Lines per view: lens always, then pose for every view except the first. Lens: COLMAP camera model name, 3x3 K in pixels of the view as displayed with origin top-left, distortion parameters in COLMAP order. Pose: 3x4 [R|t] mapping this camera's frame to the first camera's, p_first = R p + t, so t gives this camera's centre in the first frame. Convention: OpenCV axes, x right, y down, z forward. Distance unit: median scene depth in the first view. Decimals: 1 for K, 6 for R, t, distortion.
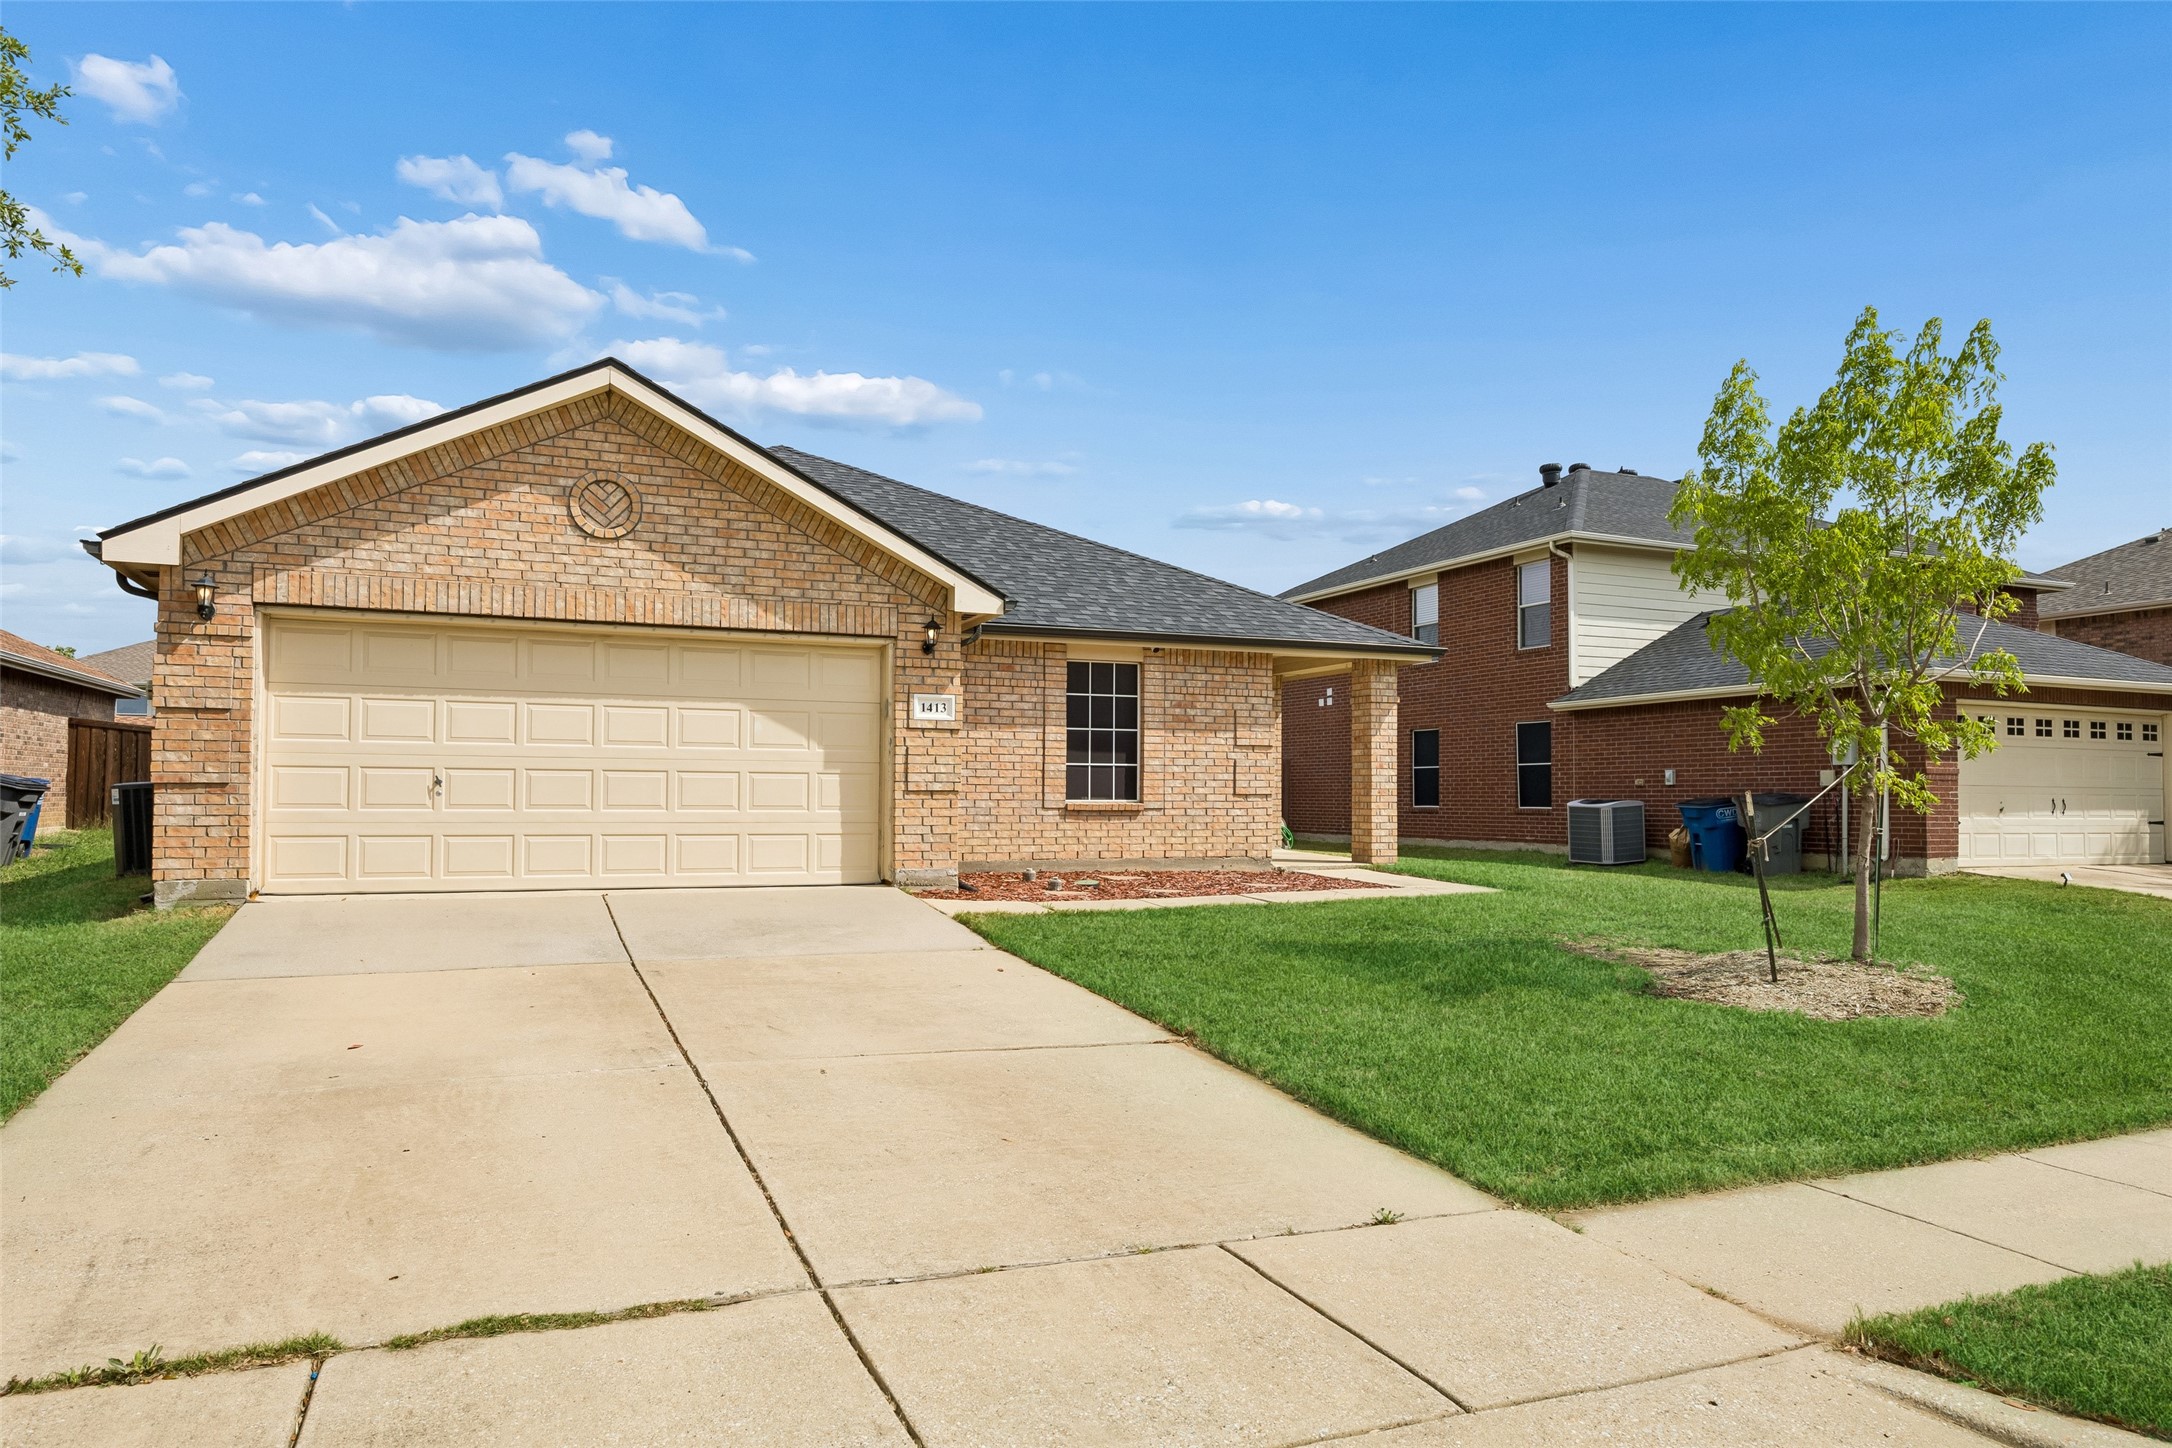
lens RADIAL K [[1379.6, 0, 1086.0], [0, 1379.6, 724.0], [0, 0, 1]] dist [0.002086, 0.000073]
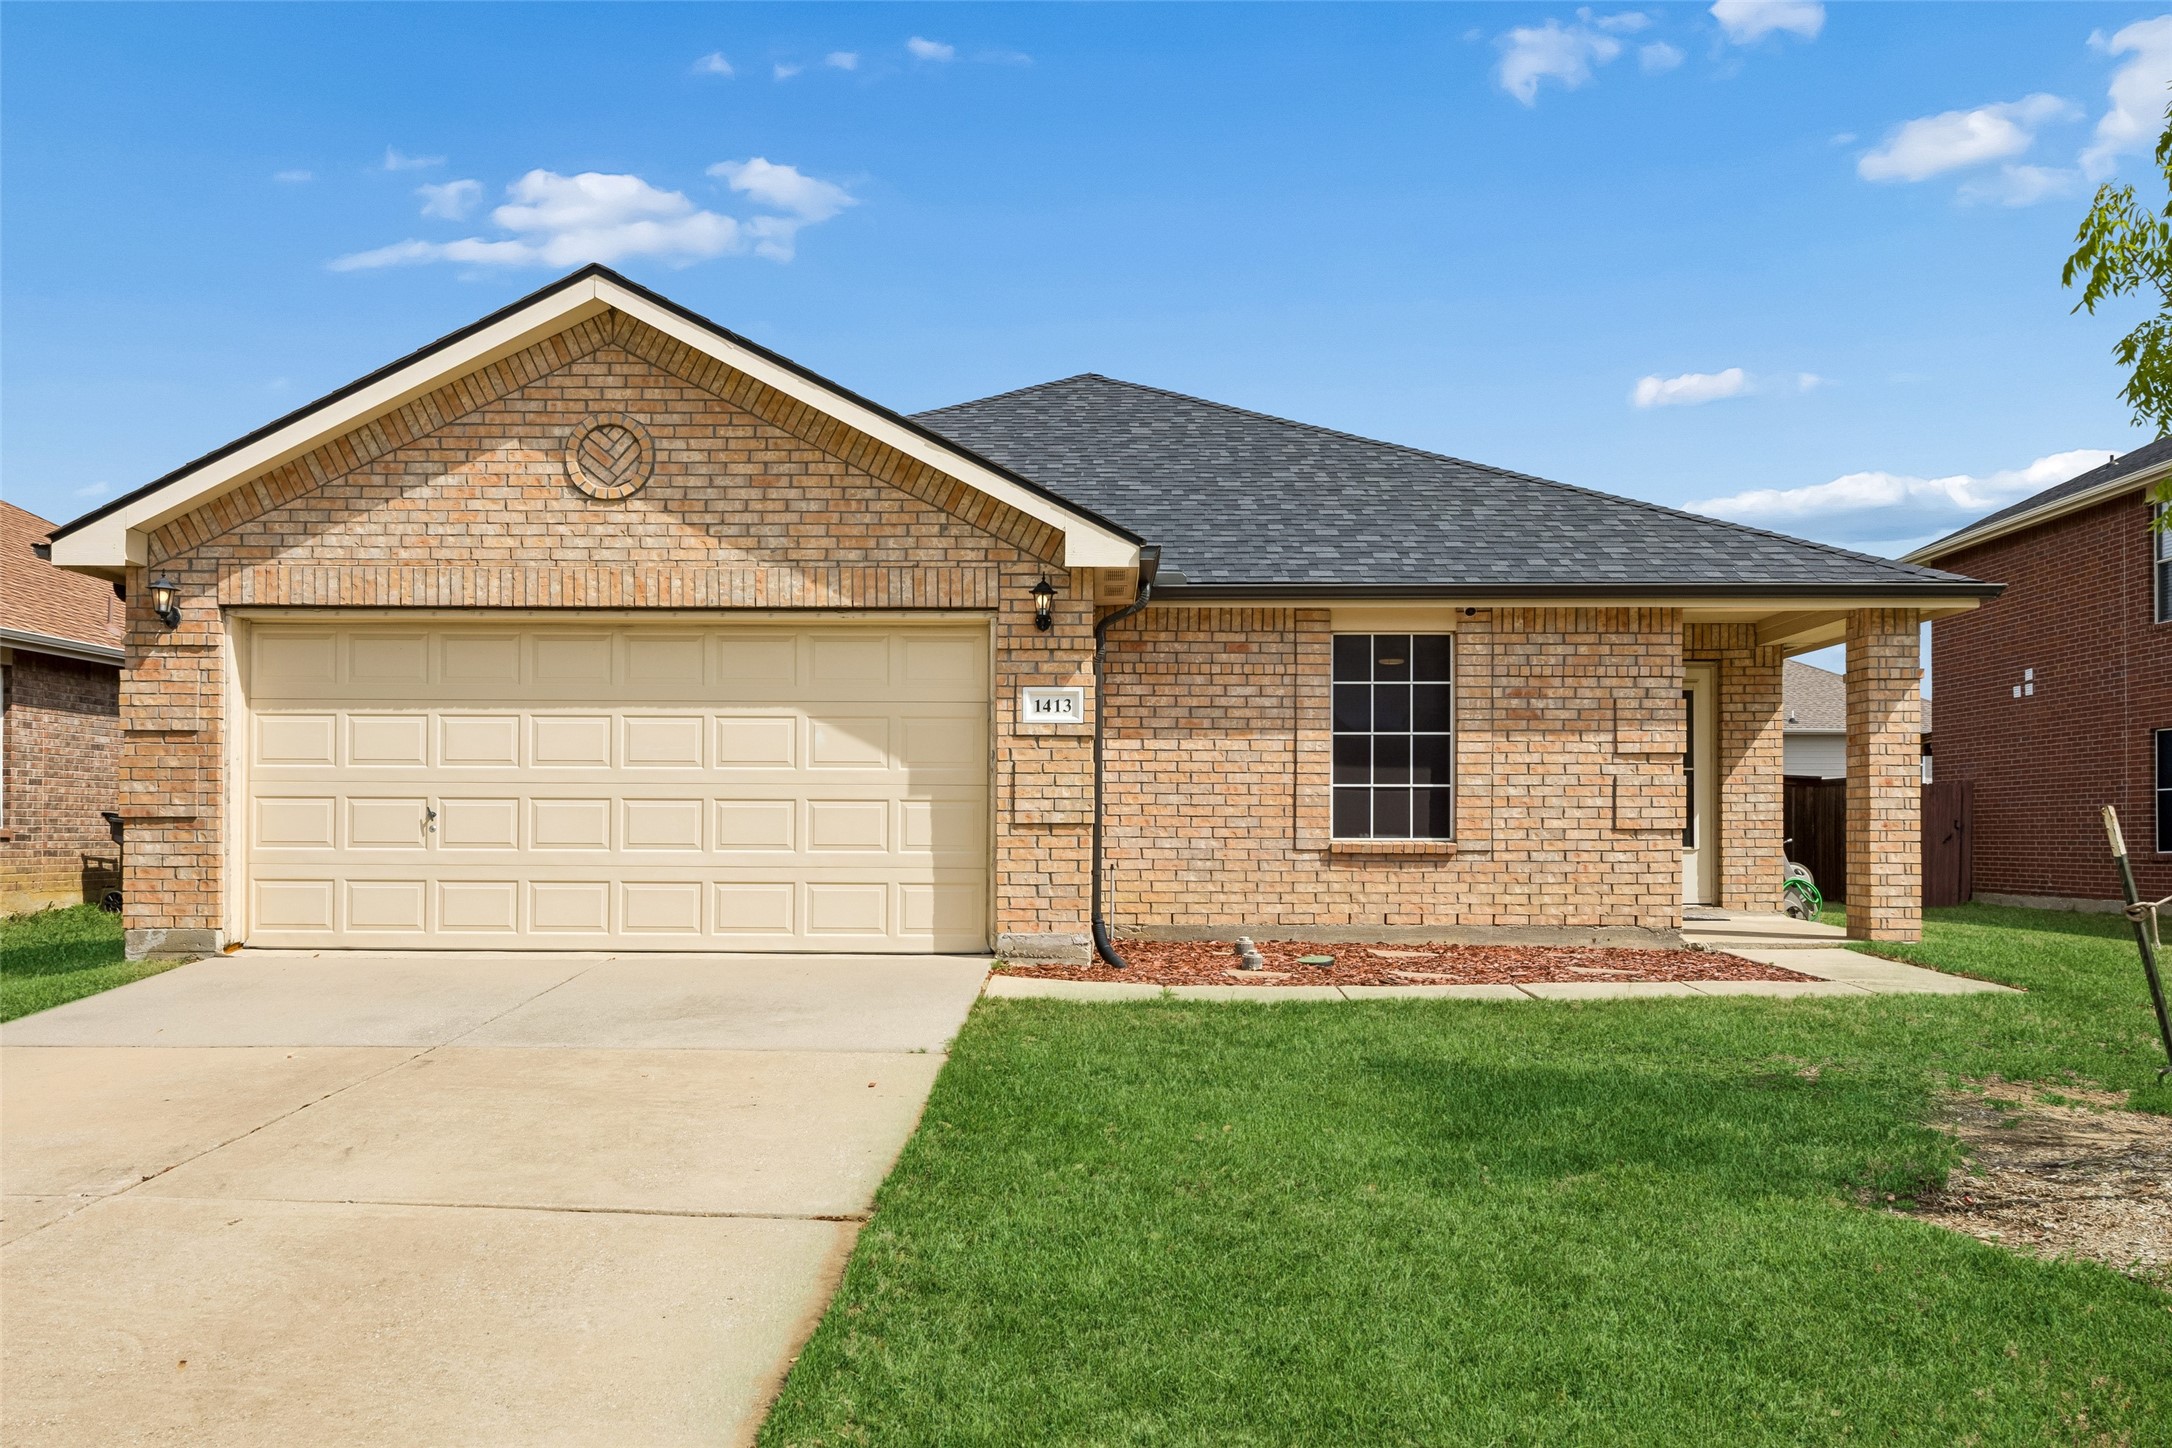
lens RADIAL K [[1755.8, 0, 1084.9], [0, 1755.8, 776.8], [0, 0, 1]] dist [-0.000336, -0.000323]
pose [[0.913686, -0.016519, -0.406085, 0.280424], [0.022496, 0.999697, 0.009949, 0.016571], [0.405798, -0.018225, 0.913781, 0.194810]]
